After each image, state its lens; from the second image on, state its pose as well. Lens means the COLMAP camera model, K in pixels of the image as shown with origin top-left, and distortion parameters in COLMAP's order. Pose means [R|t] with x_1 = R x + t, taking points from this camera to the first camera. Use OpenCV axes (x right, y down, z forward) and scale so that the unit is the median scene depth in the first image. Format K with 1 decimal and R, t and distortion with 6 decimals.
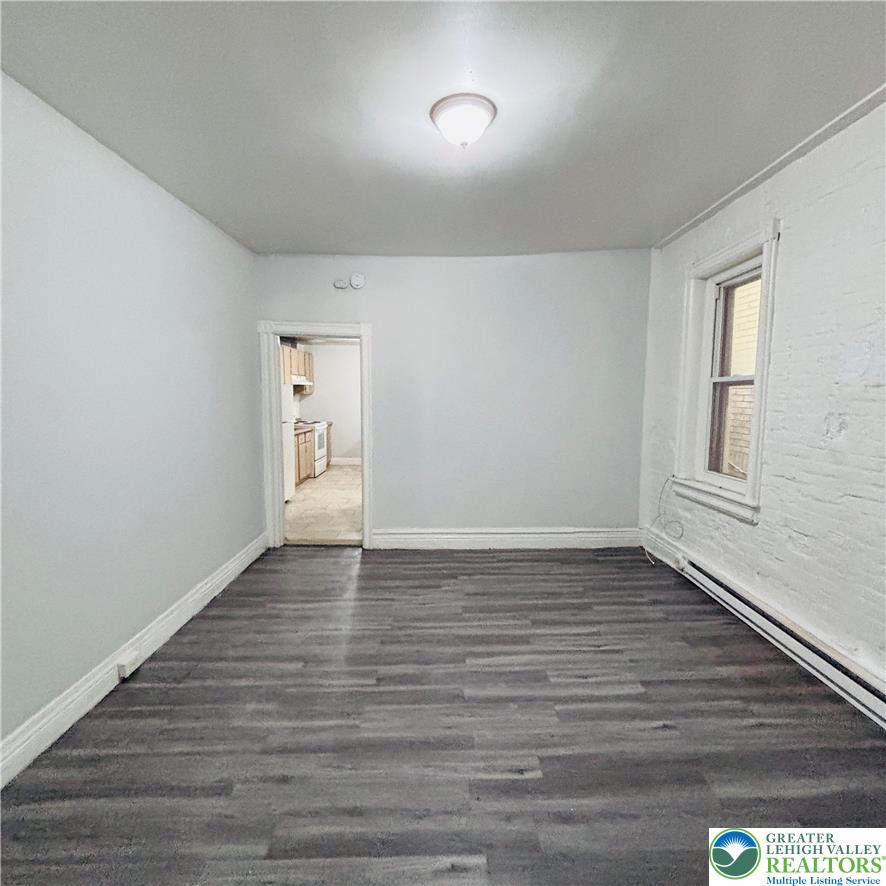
lens RADIAL K [[478.9, 0, 443.0], [0, 478.9, 443.0], [0, 0, 1]] dist [0.002247, 0.000315]
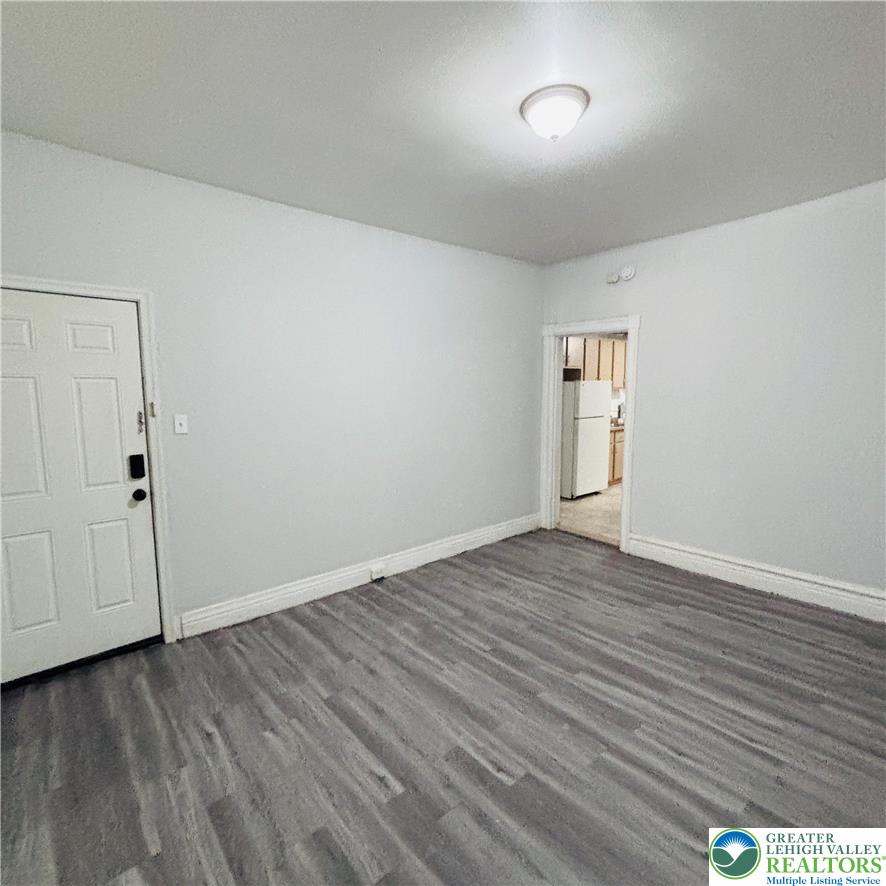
lens RADIAL K [[478.9, 0, 443.0], [0, 478.9, 443.0], [0, 0, 1]] dist [0.002247, 0.000315]
pose [[0.640182, 0.081957, -0.763839, 0.491485], [-0.072677, 0.996295, 0.045987, -0.020707], [0.764778, 0.026074, 0.643766, 0.151075]]
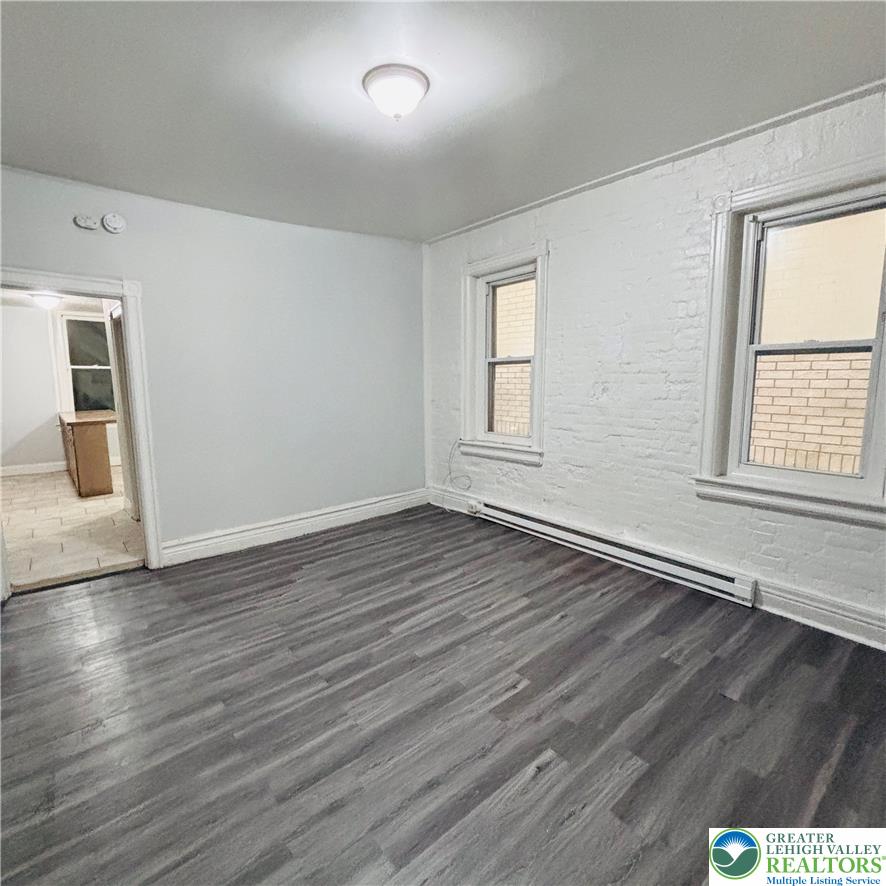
lens RADIAL K [[477.5, 0, 443.0], [0, 477.5, 443.0], [0, 0, 1]] dist [0.045595, -0.044479]
pose [[0.772816, -0.099282, 0.626817, -0.410447], [0.075137, 0.995054, 0.064969, -0.004858], [-0.630167, -0.003112, 0.776453, 0.113277]]
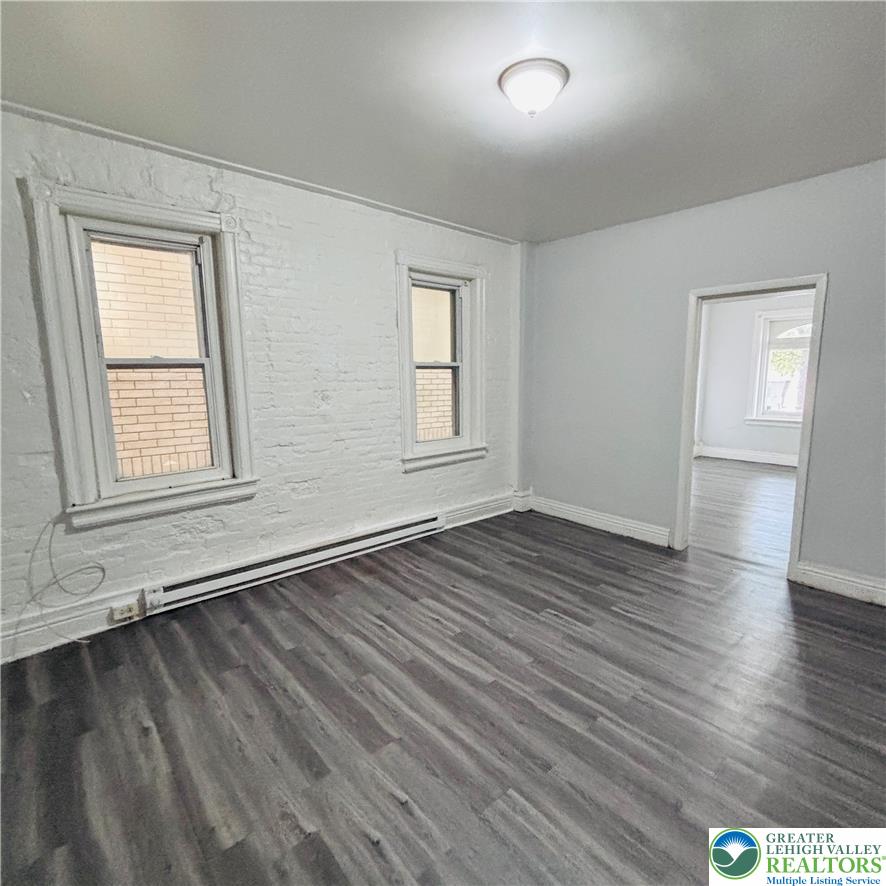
lens RADIAL K [[477.5, 0, 443.0], [0, 477.5, 443.0], [0, 0, 1]] dist [0.045595, -0.044479]
pose [[-0.660804, -0.097645, 0.744180, -0.441766], [0.087585, 0.974696, 0.205664, -0.138296], [-0.745431, 0.201082, -0.635531, 1.337824]]
